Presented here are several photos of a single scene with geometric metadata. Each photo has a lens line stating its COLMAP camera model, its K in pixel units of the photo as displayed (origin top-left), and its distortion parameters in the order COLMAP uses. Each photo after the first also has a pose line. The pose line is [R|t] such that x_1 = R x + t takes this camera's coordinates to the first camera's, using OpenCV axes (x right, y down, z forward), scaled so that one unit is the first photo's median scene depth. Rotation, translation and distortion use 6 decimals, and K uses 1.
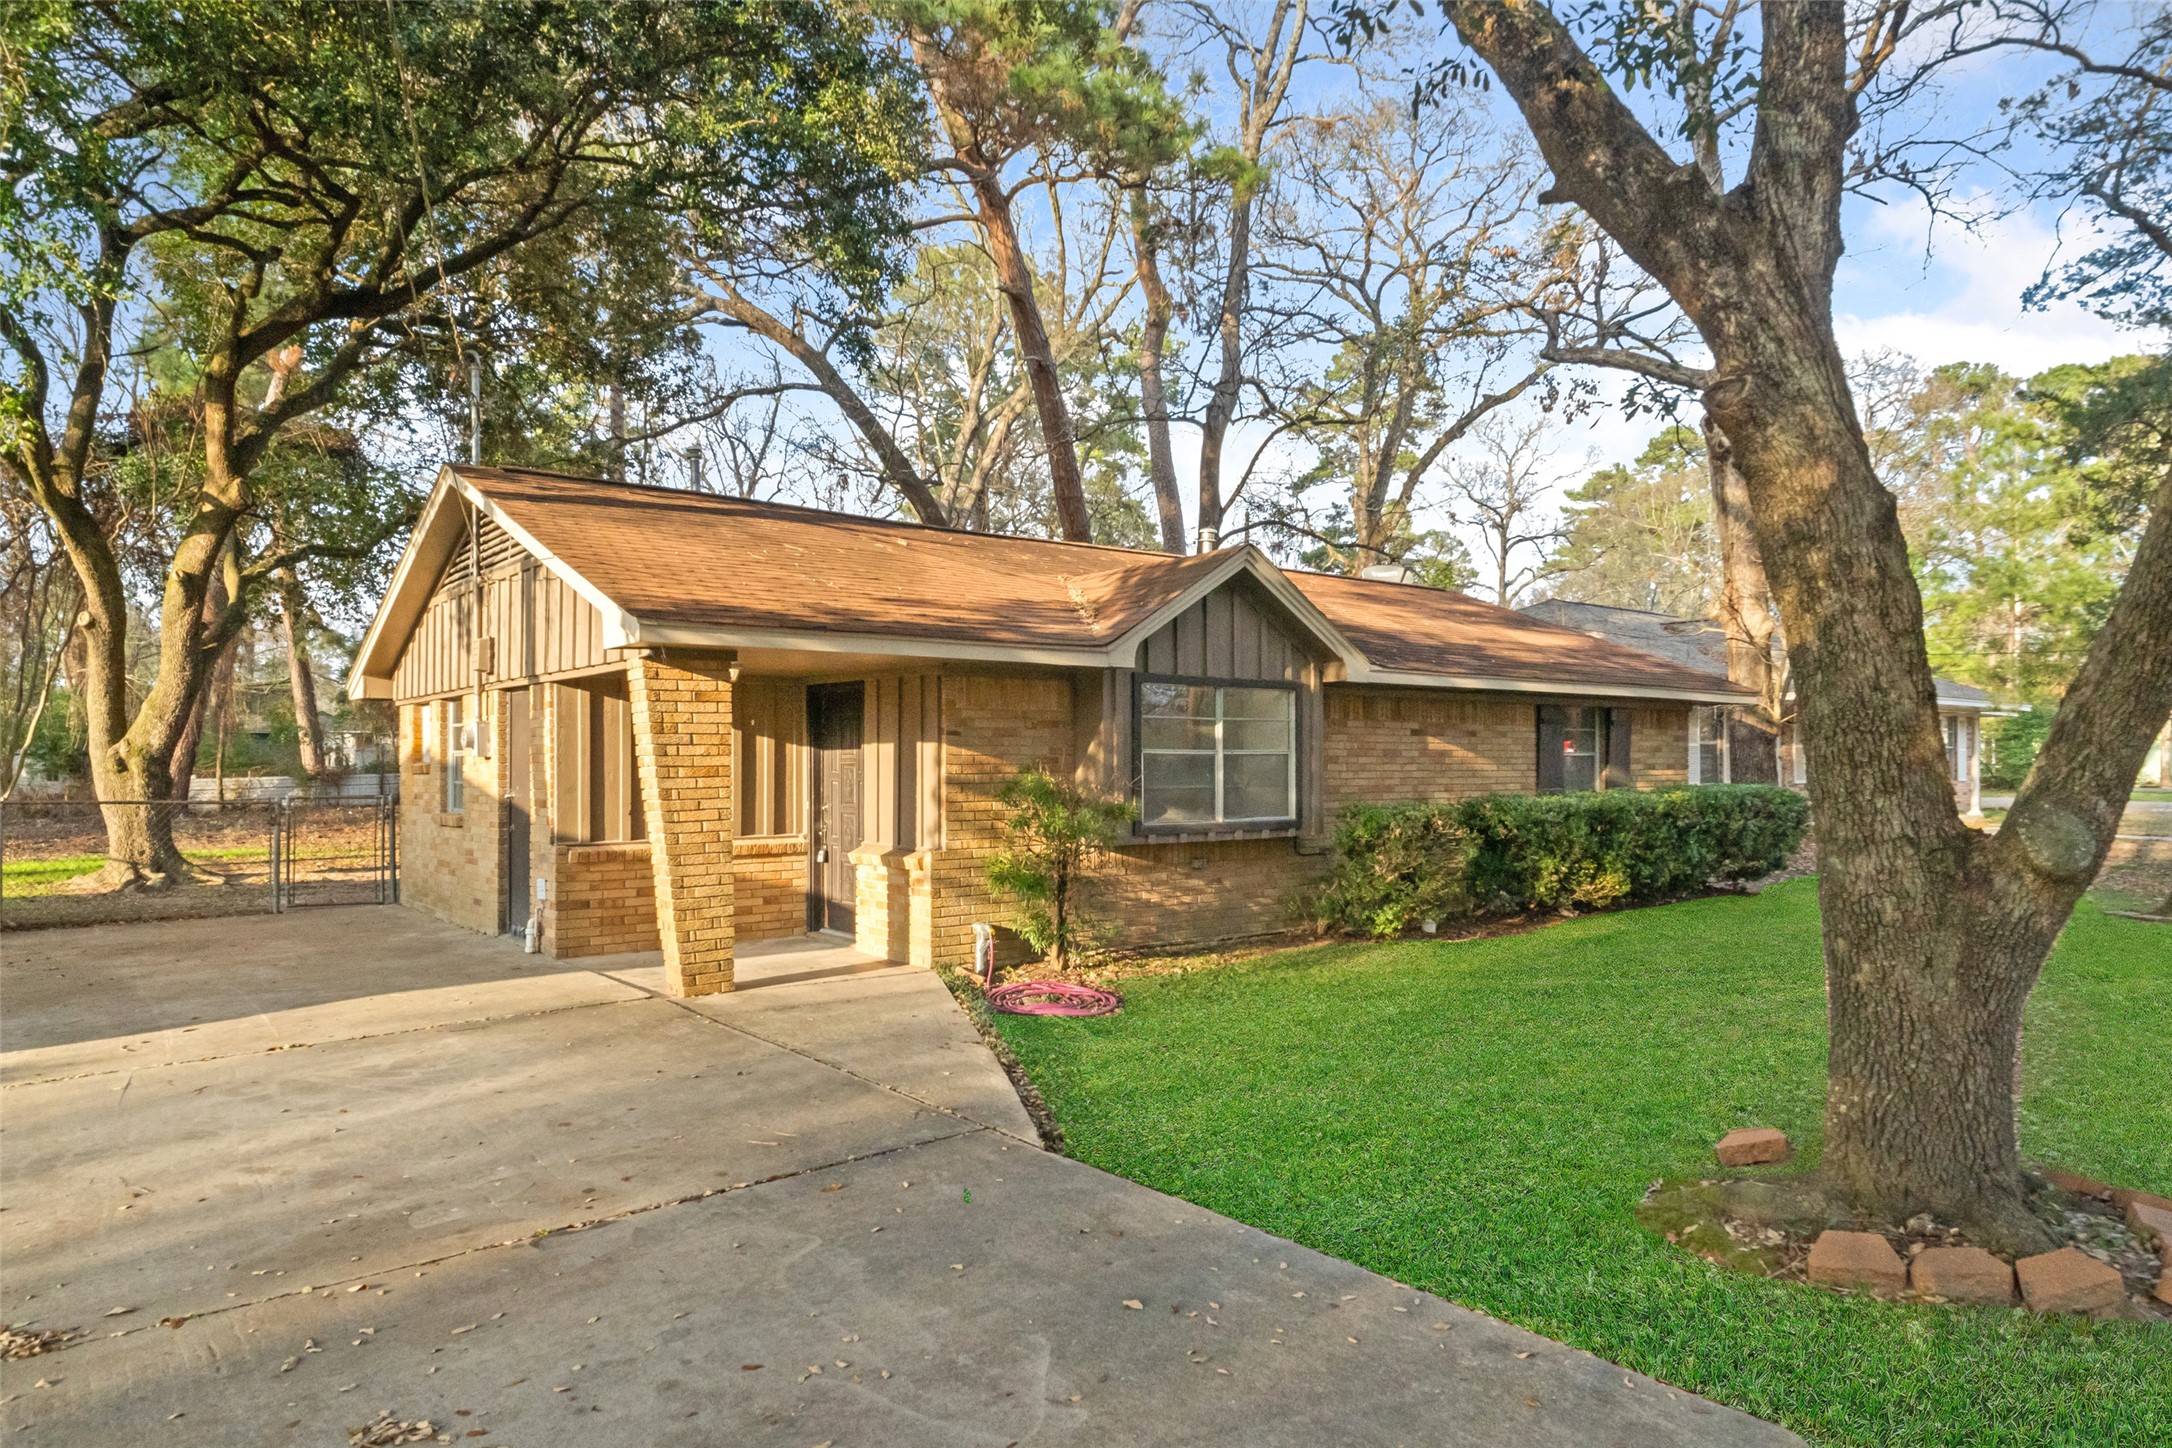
lens RADIAL K [[1315.3, 0, 1084.2], [0, 1315.3, 737.2], [0, 0, 1]] dist [-0.008480, -0.000960]
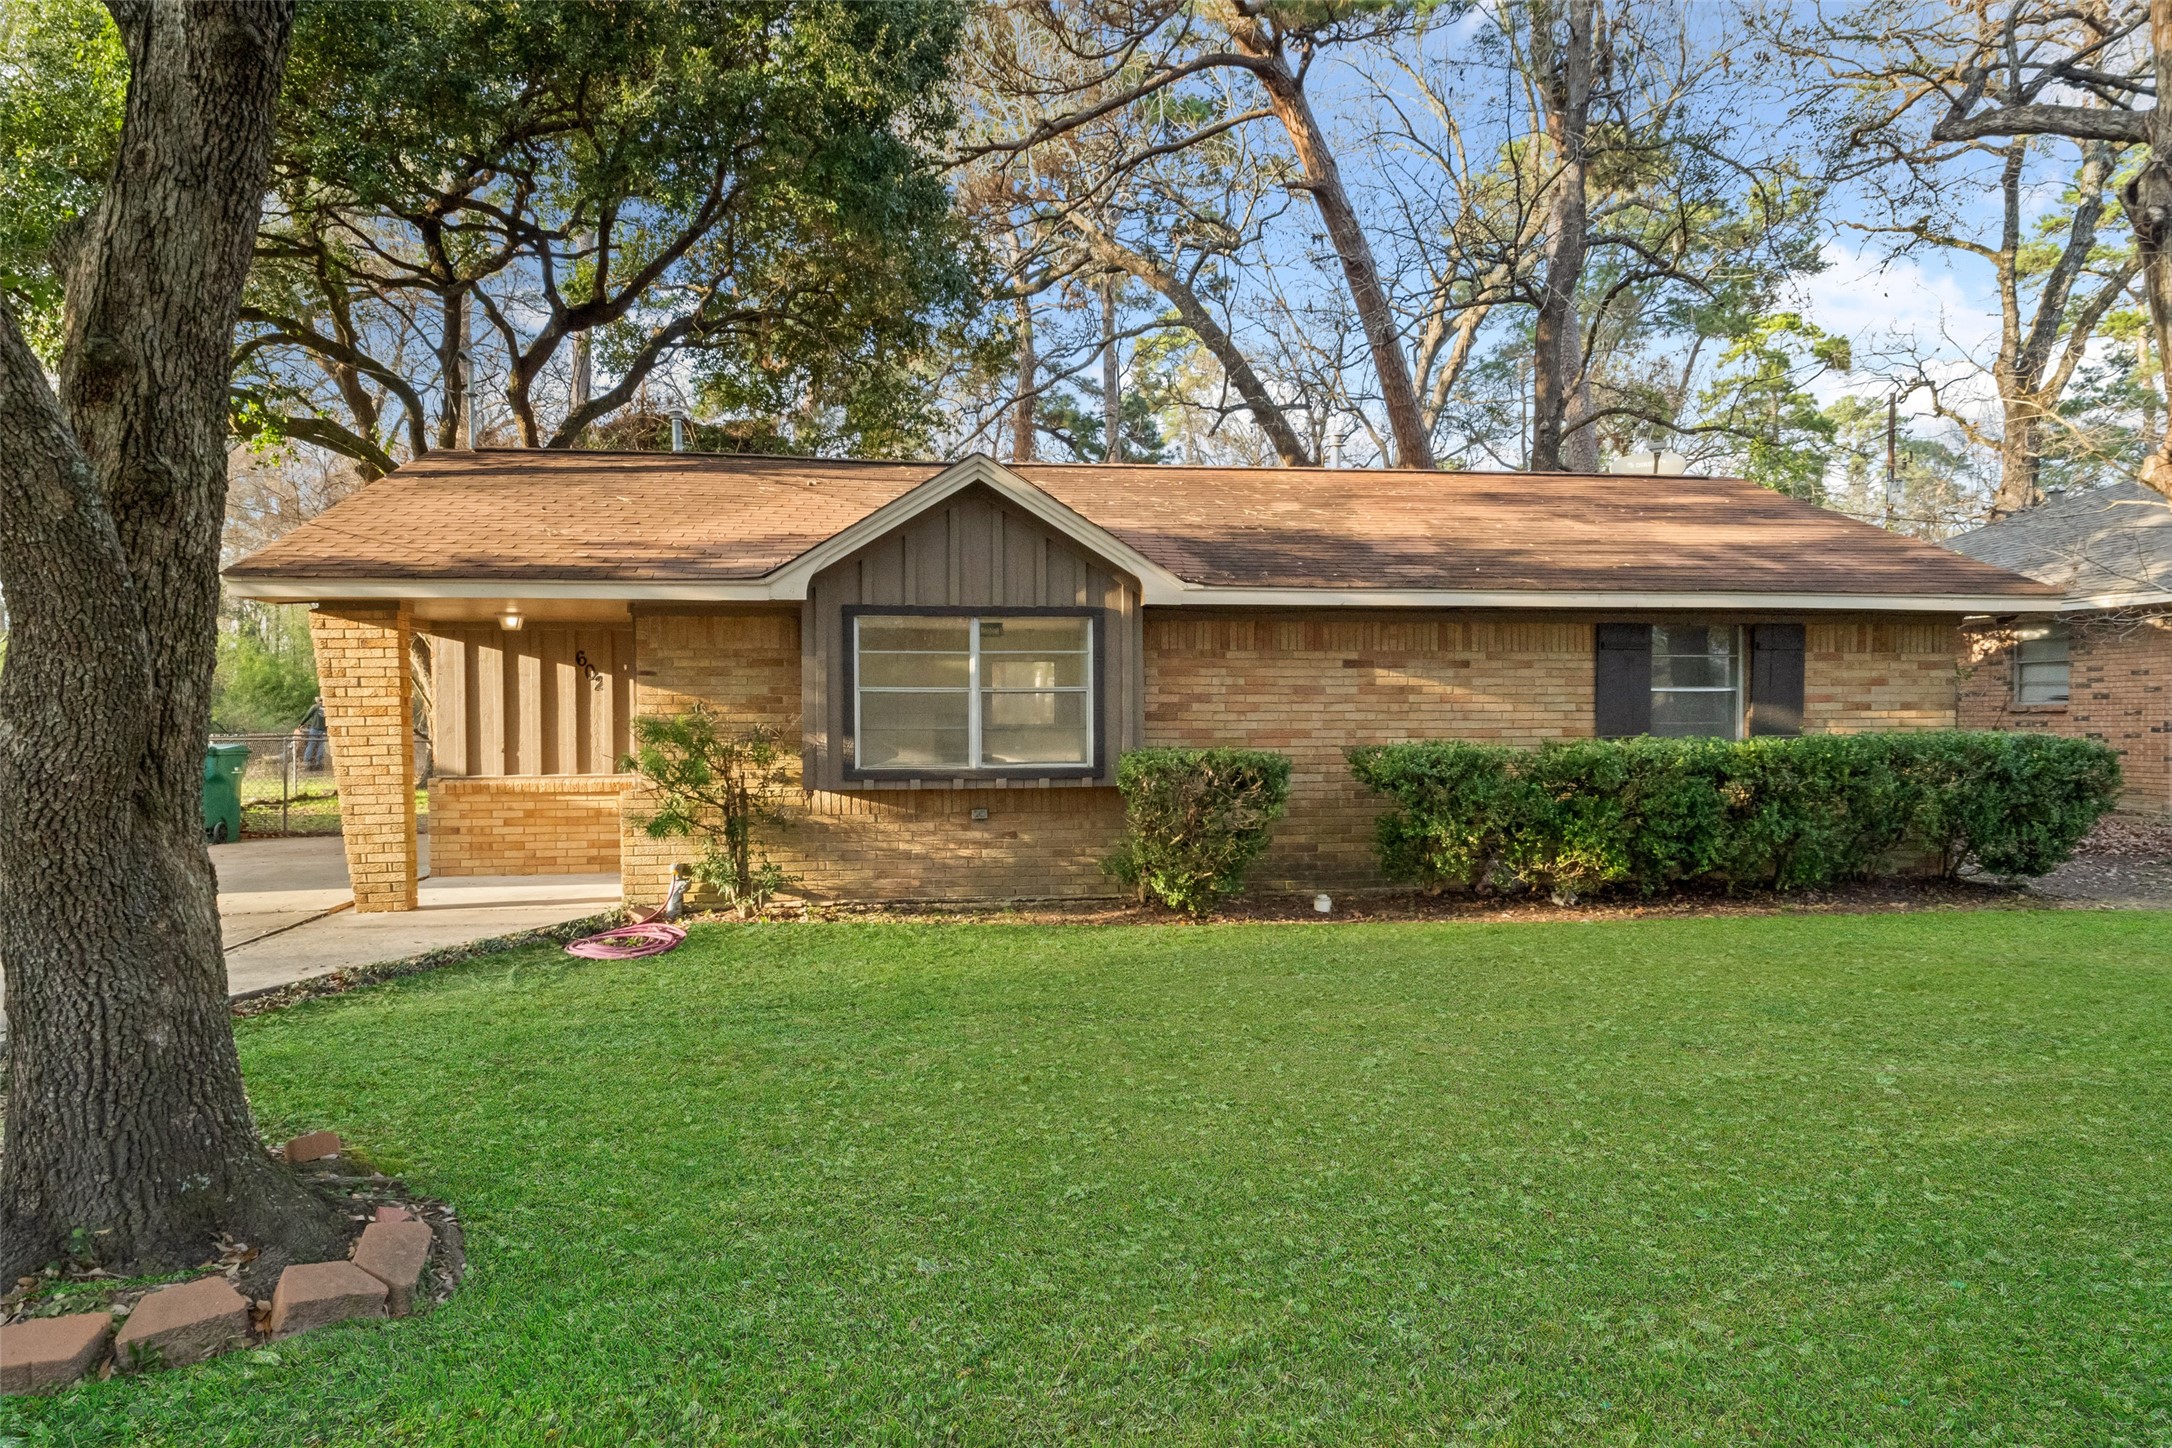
lens RADIAL K [[1365.1, 0, 1086.0], [0, 1365.1, 730.1], [0, 0, 1]] dist [-0.008544, 0.000805]
pose [[0.869352, 0.002368, -0.494187, 0.599563], [0.013304, 0.999514, 0.028192, 0.013303], [0.494014, -0.031084, 0.868898, 0.223271]]
